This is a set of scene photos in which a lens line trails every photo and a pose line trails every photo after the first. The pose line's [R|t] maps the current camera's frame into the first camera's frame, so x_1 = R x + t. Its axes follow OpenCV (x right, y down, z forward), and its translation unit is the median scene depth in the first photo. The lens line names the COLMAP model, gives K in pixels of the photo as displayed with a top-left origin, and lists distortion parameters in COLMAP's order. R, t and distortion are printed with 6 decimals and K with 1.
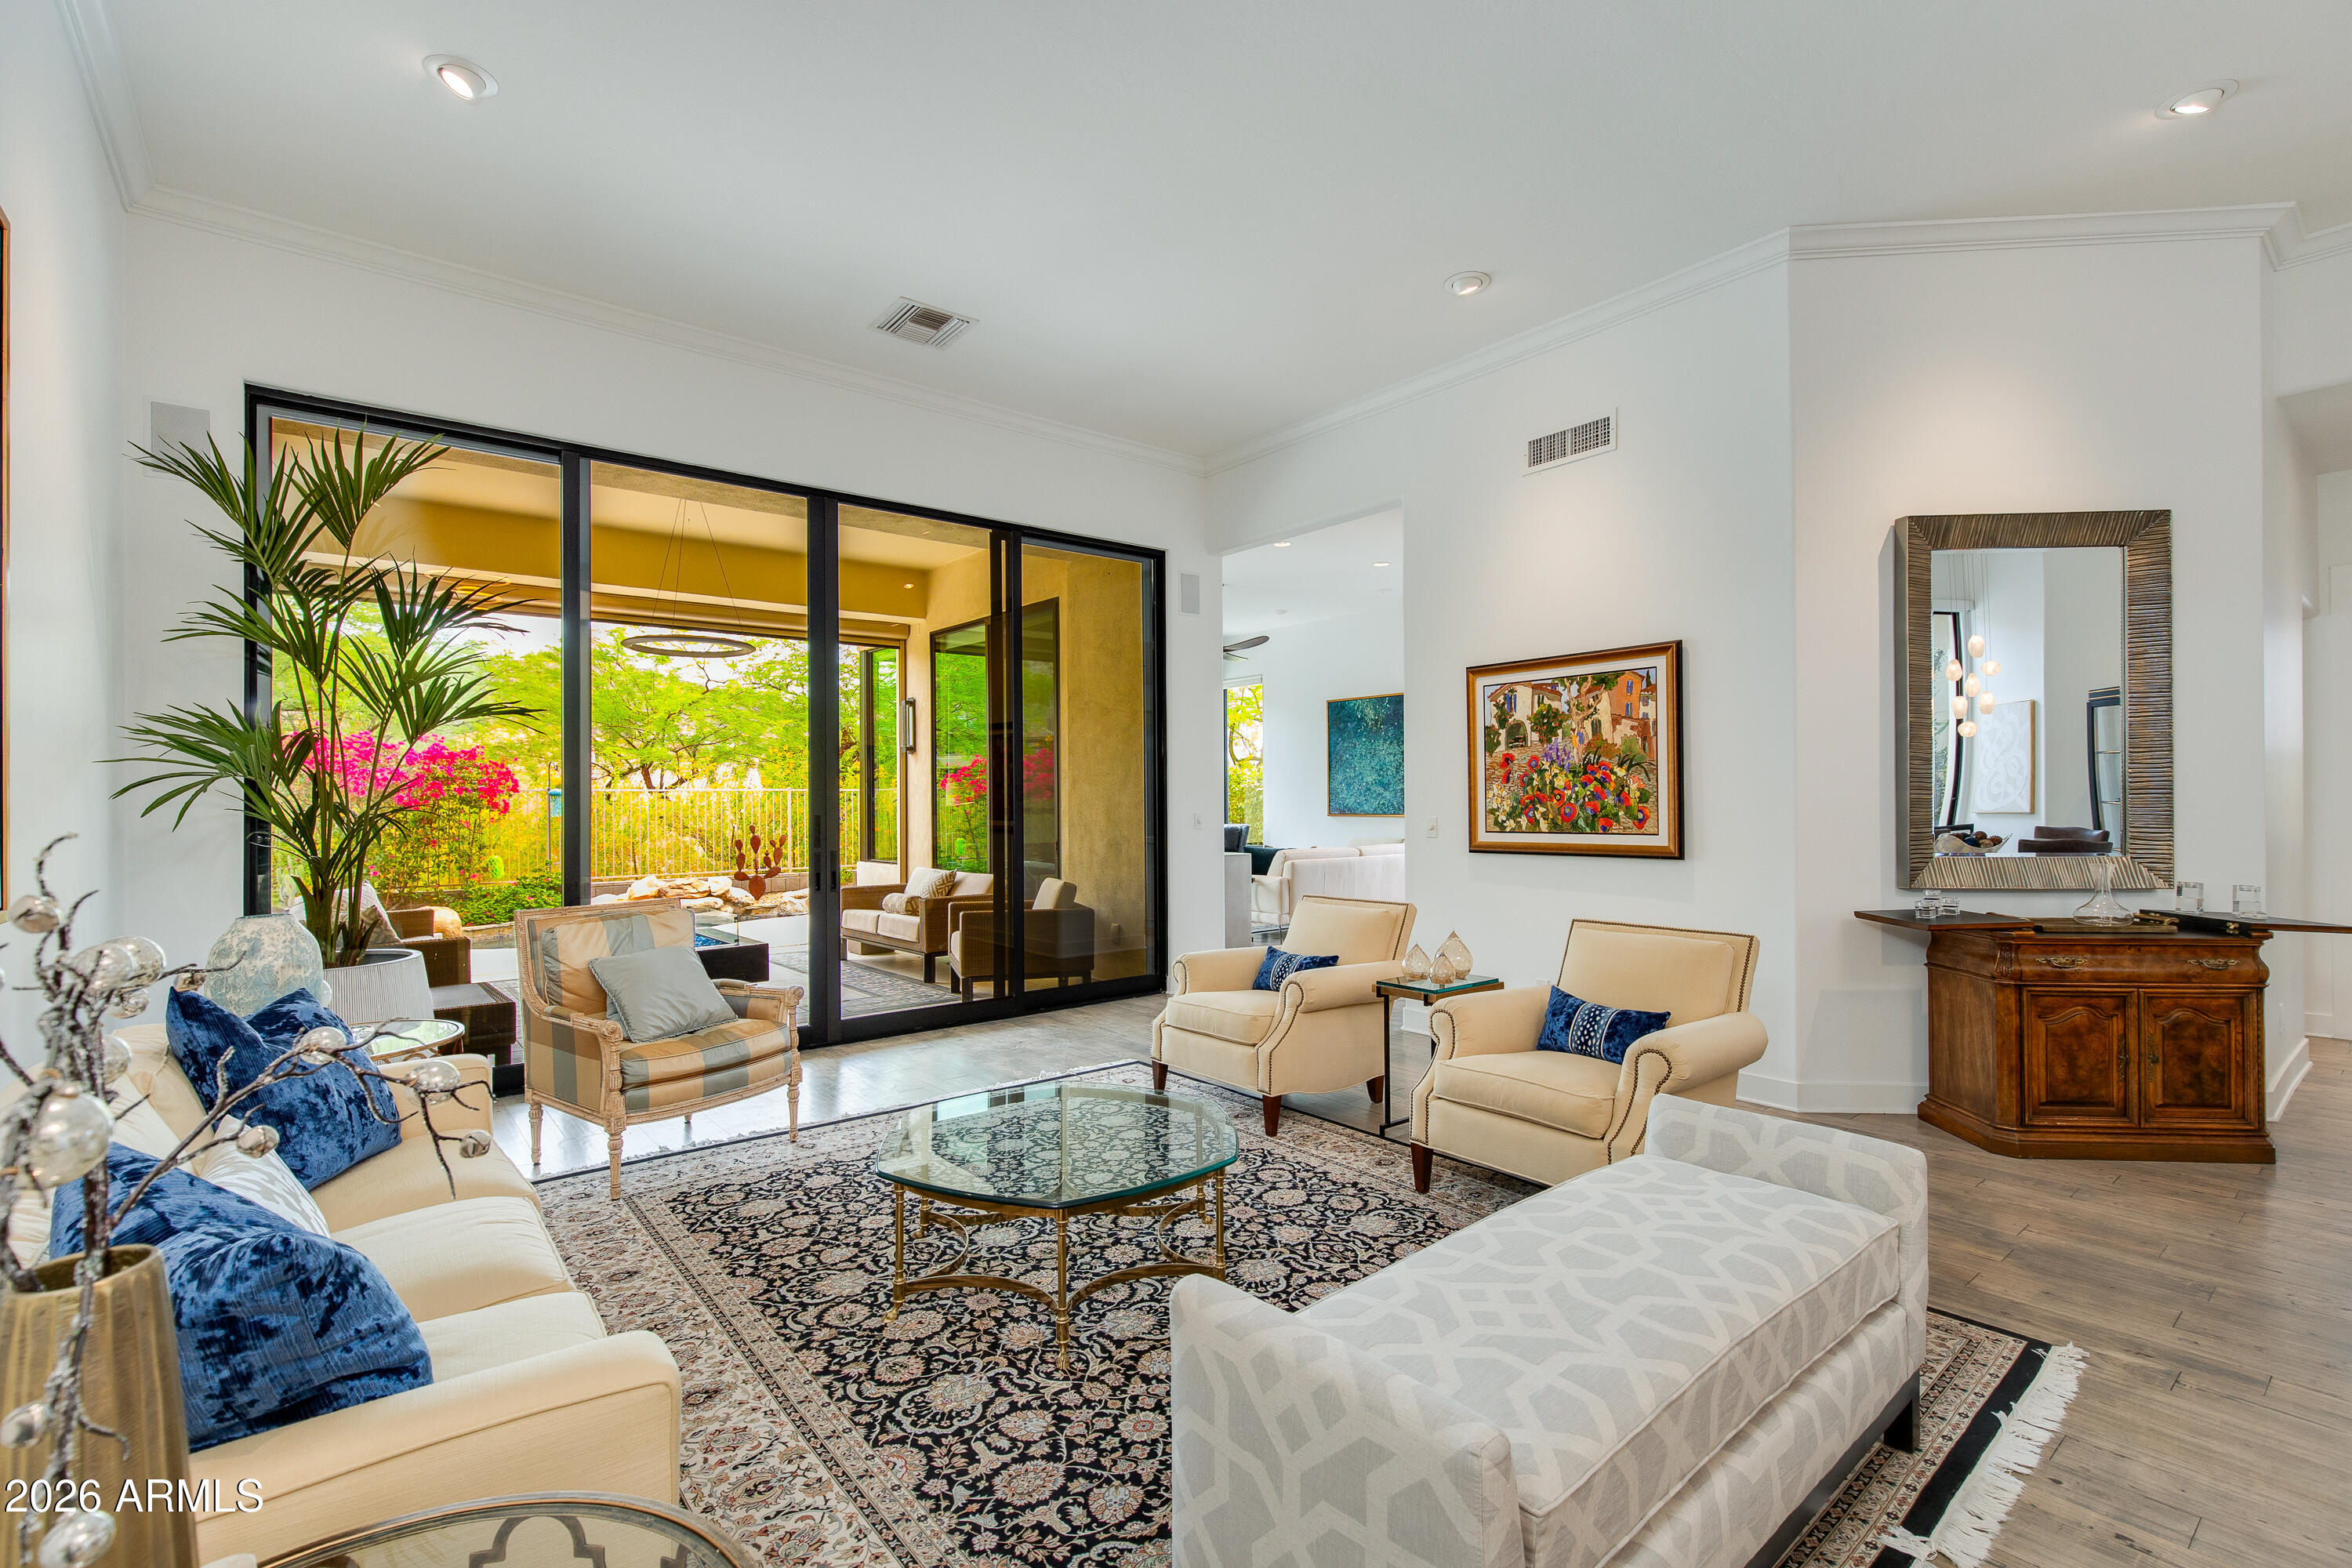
lens RADIAL K [[1079.0, 0, 1180.7], [0, 1079.0, 796.9], [0, 0, 1]] dist [0.002350, 0.000138]
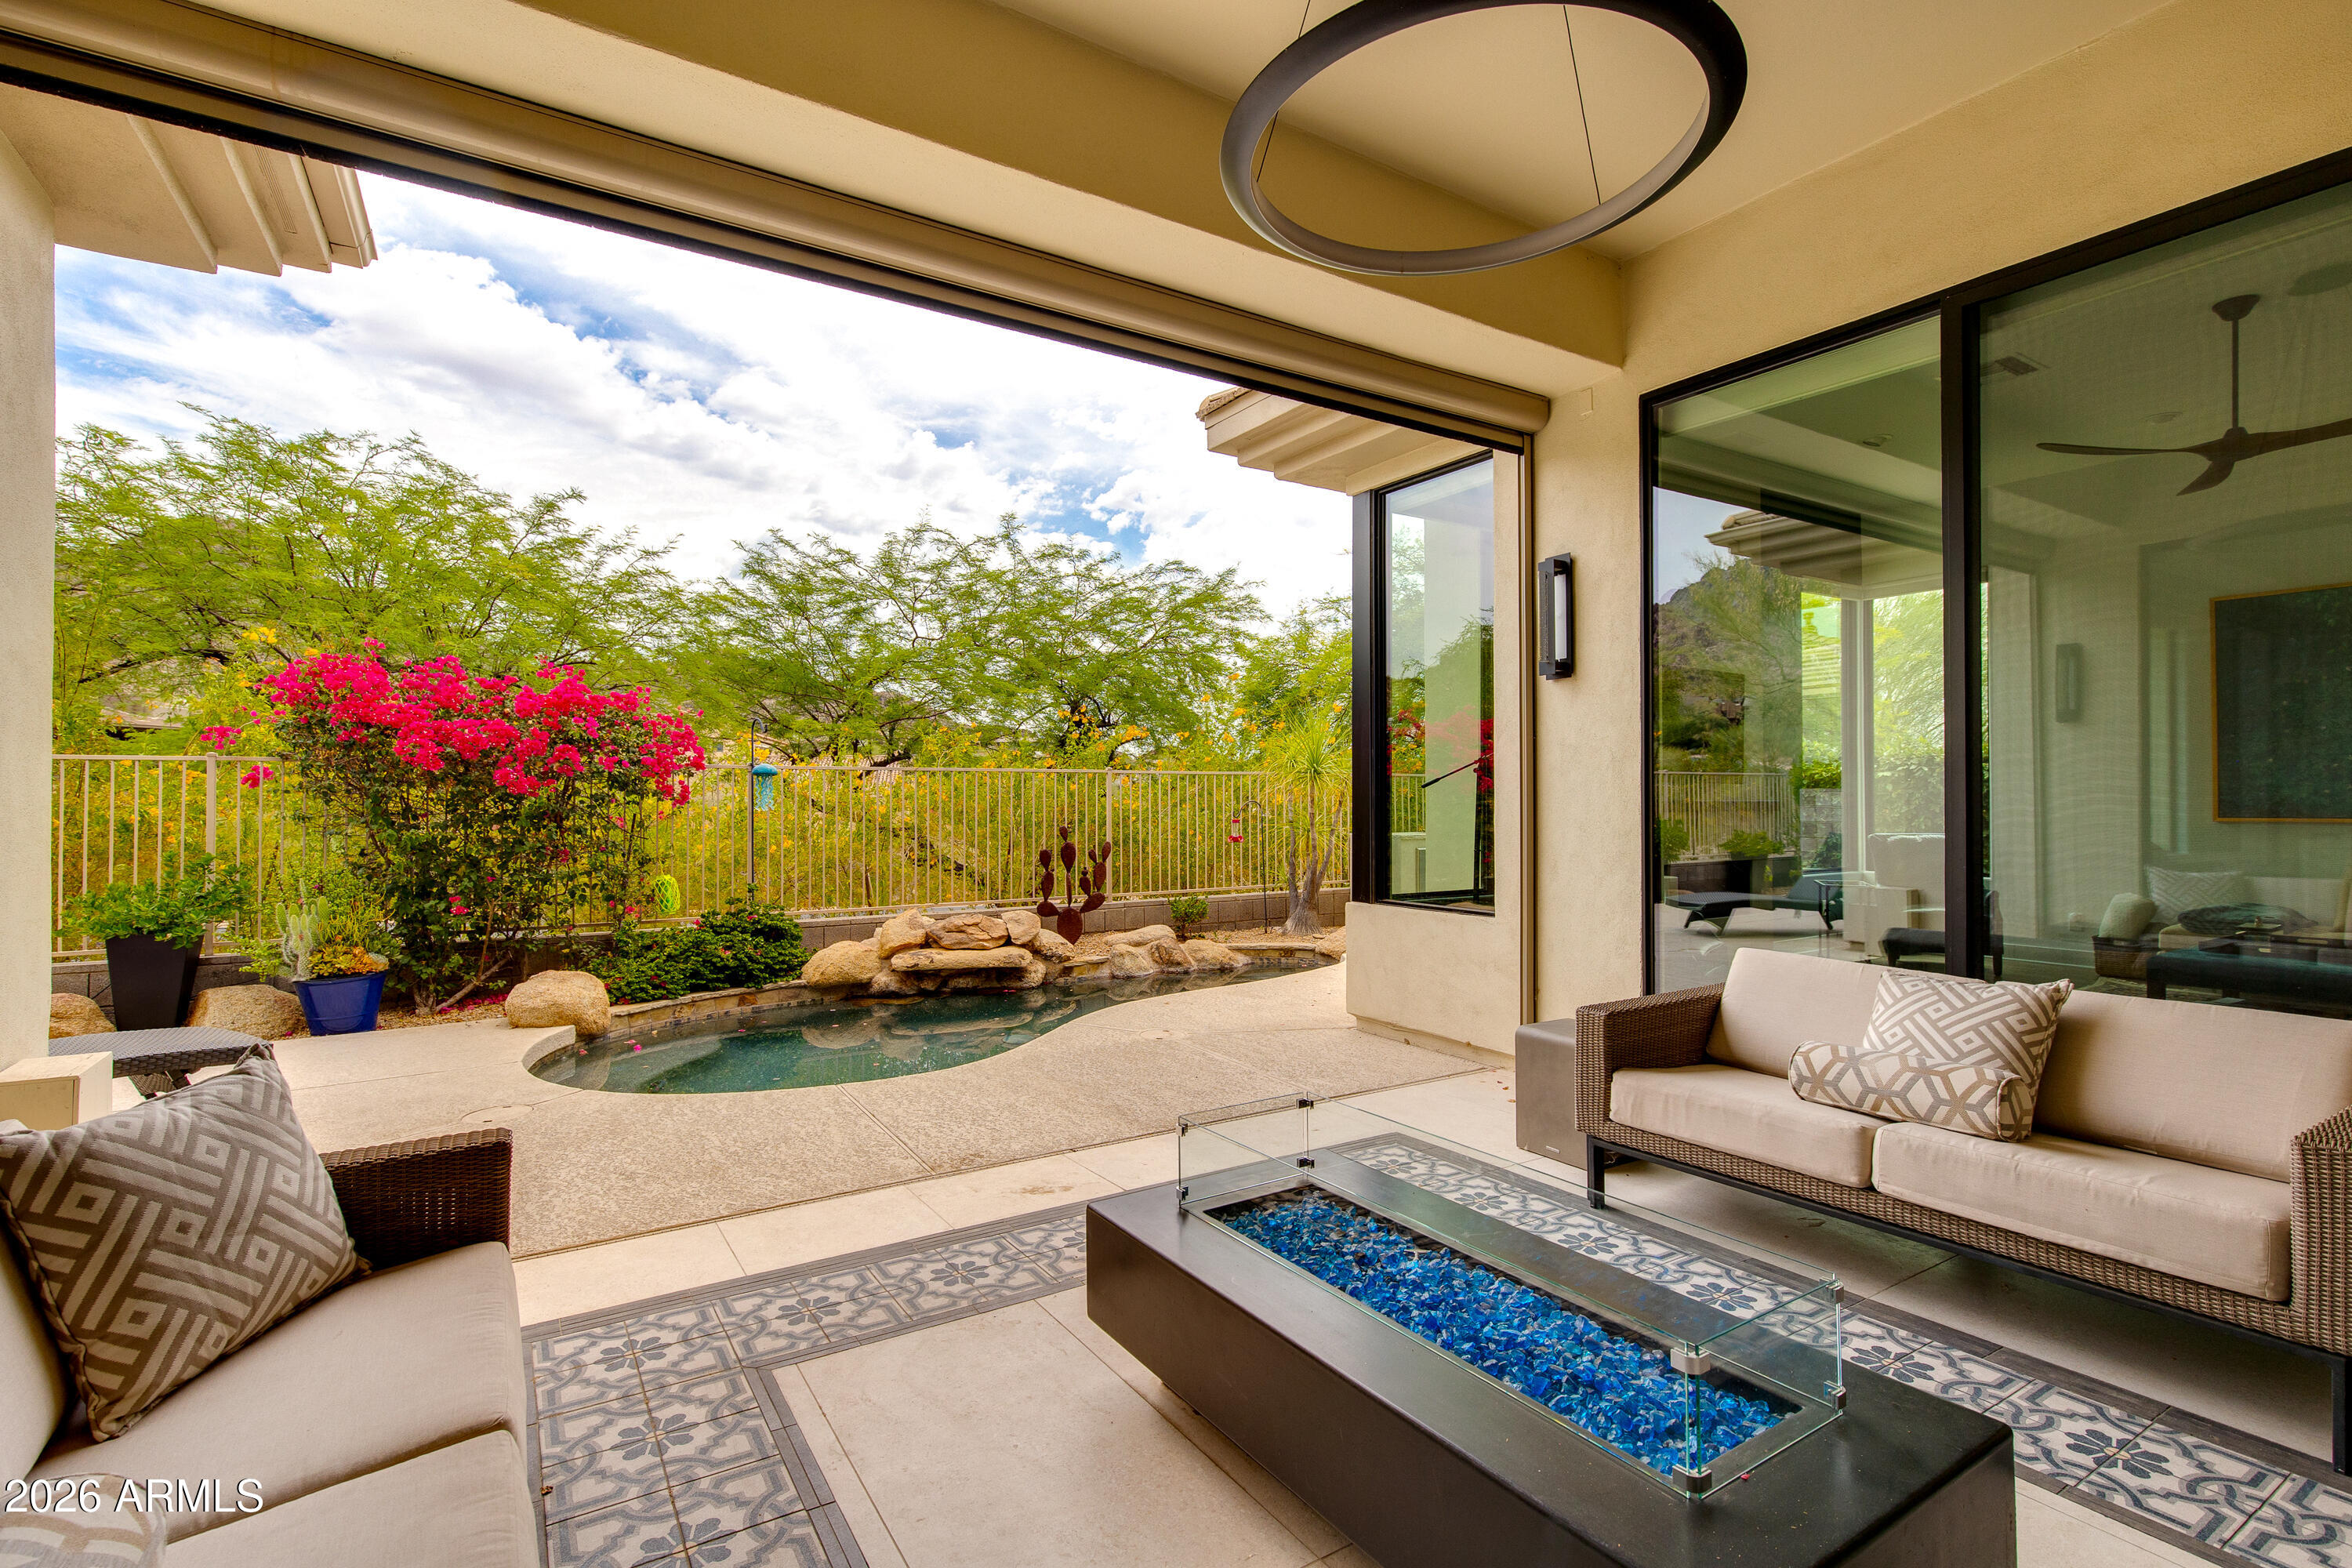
lens RADIAL K [[1128.7, 0, 1268.3], [0, 1128.7, 783.3], [0, 0, 1]] dist [0.002629, 0.000737]
pose [[0.997966, 0.005725, -0.063497, -0.673351], [-0.006307, 0.999940, -0.008966, 0.019073], [0.063442, 0.009349, 0.997942, 1.018945]]
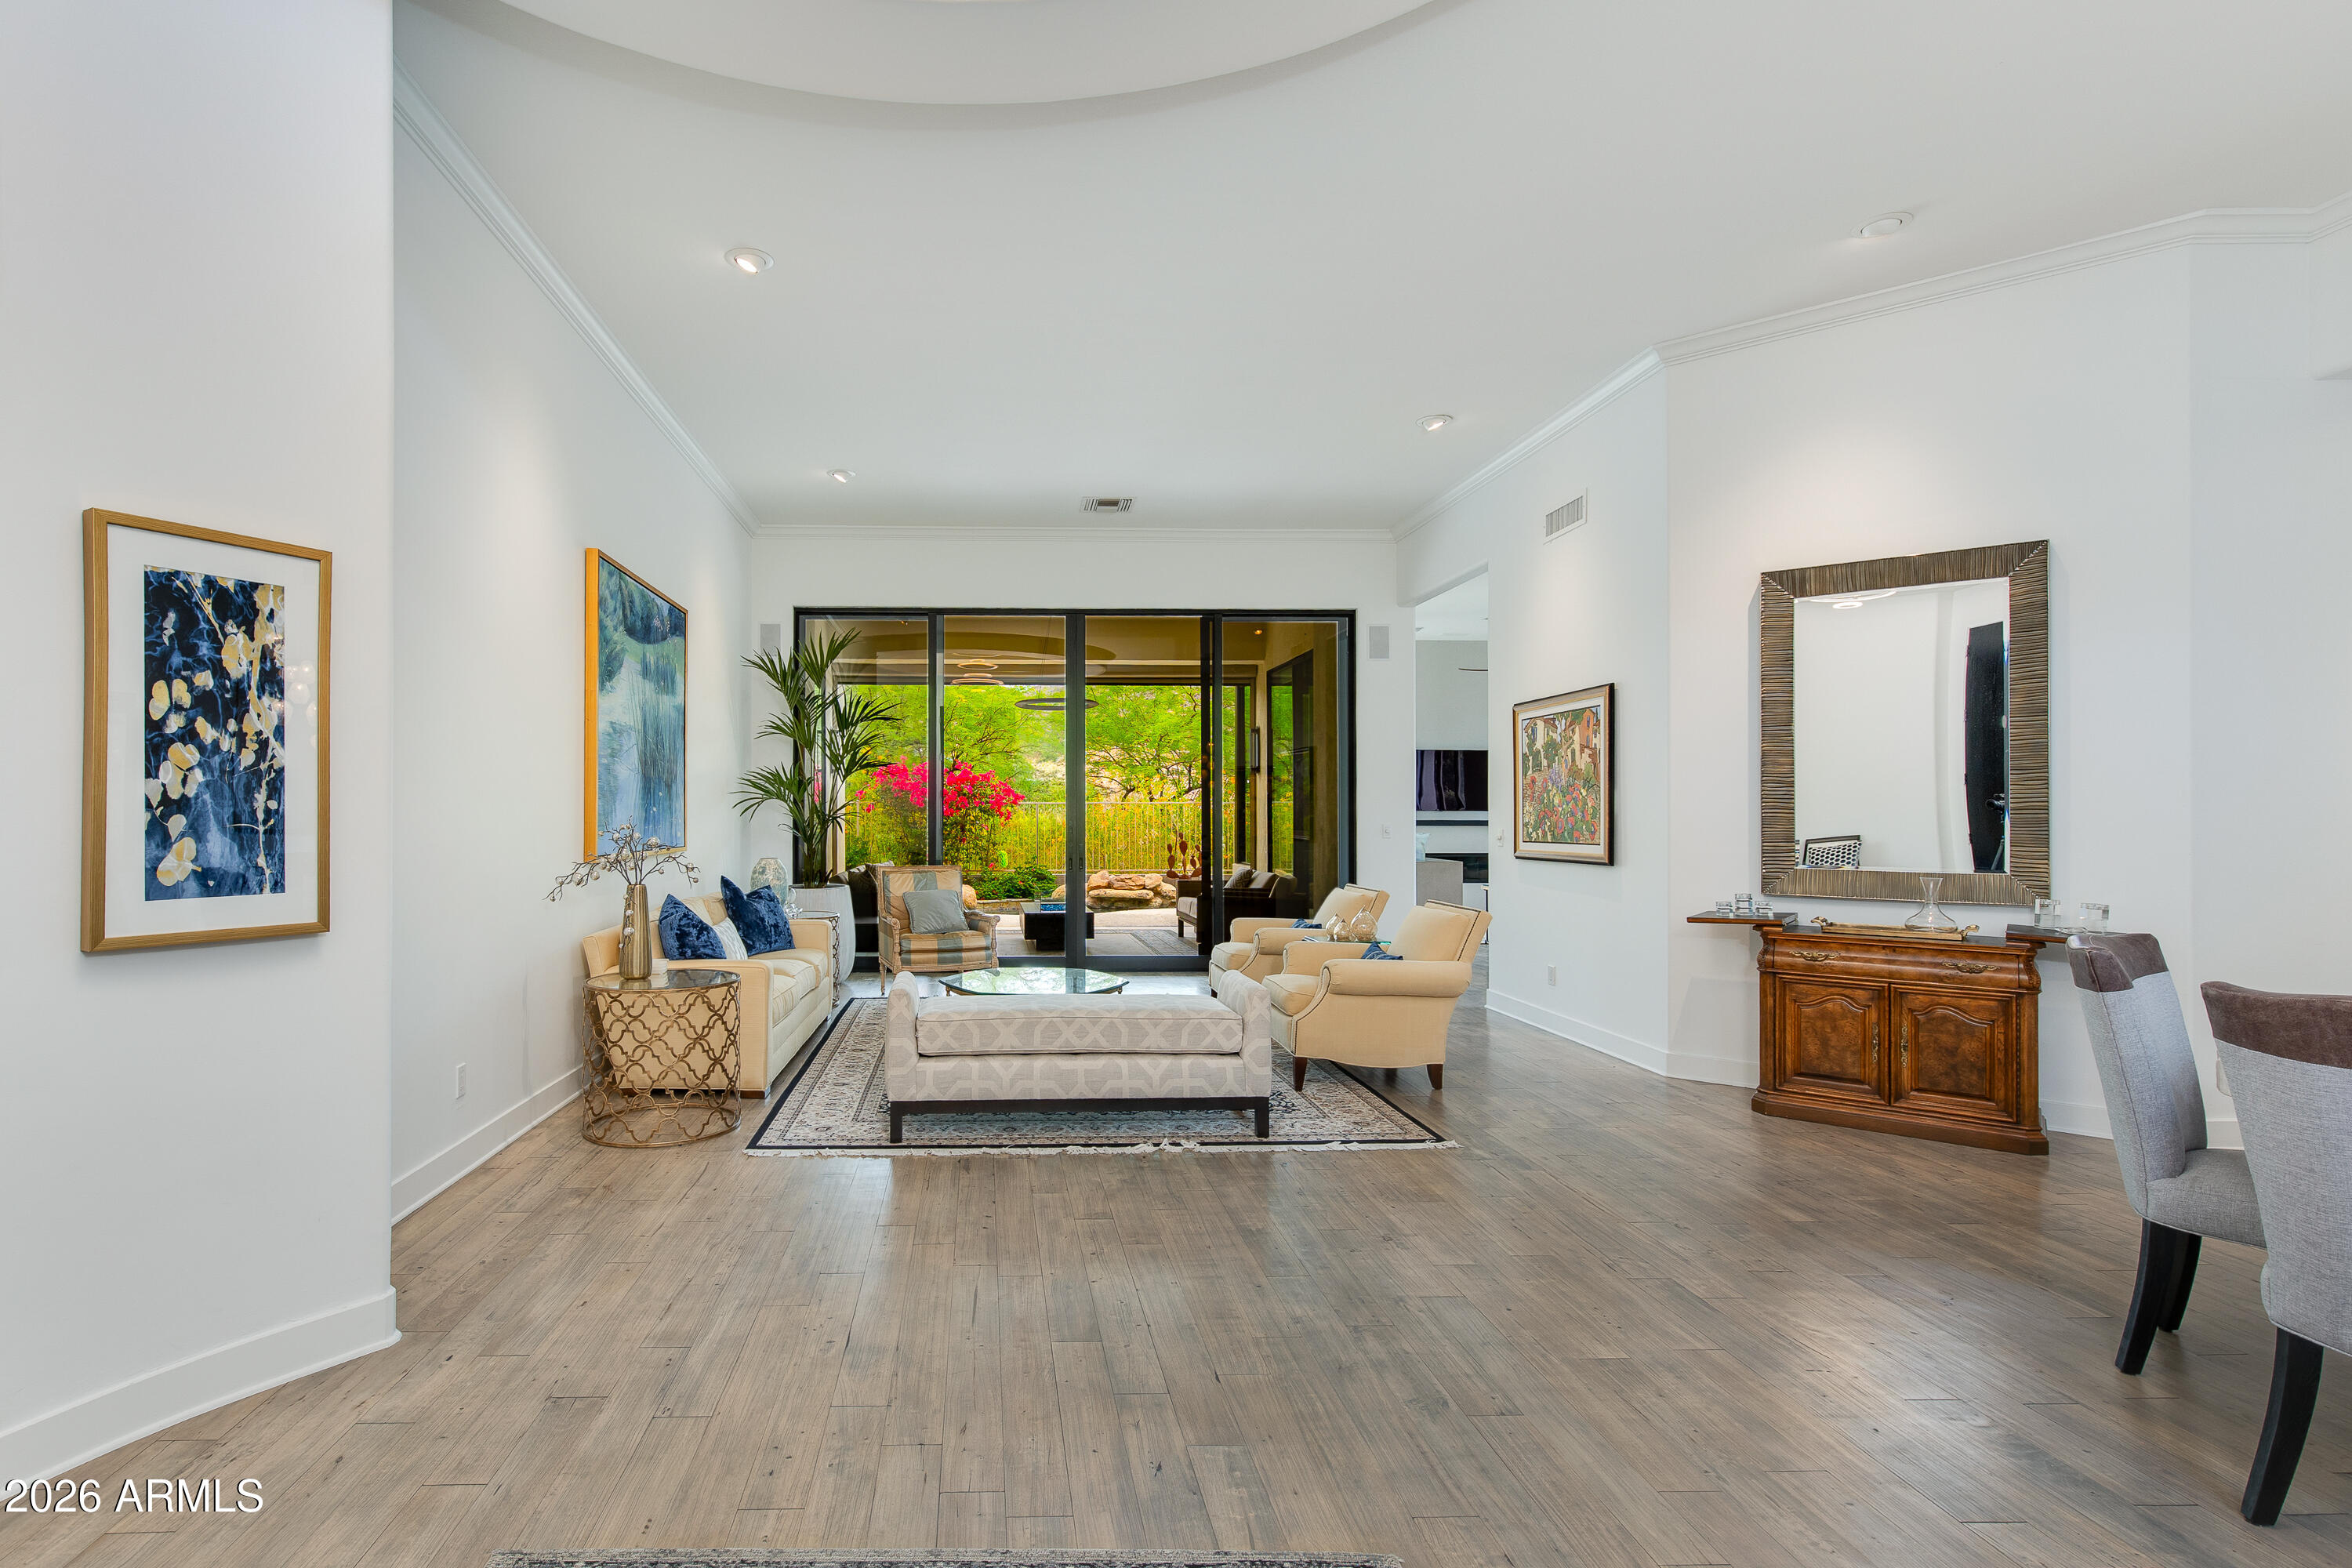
lens RADIAL K [[1166.6, 0, 953.2], [0, 1166.6, 810.7], [0, 0, 1]] dist [0.001684, 0.000099]
pose [[0.765034, 0.006351, -0.643959, 0.676131], [-0.004868, 0.999980, 0.004078, -0.004493], [0.643972, 0.000015, 0.765049, -0.426655]]
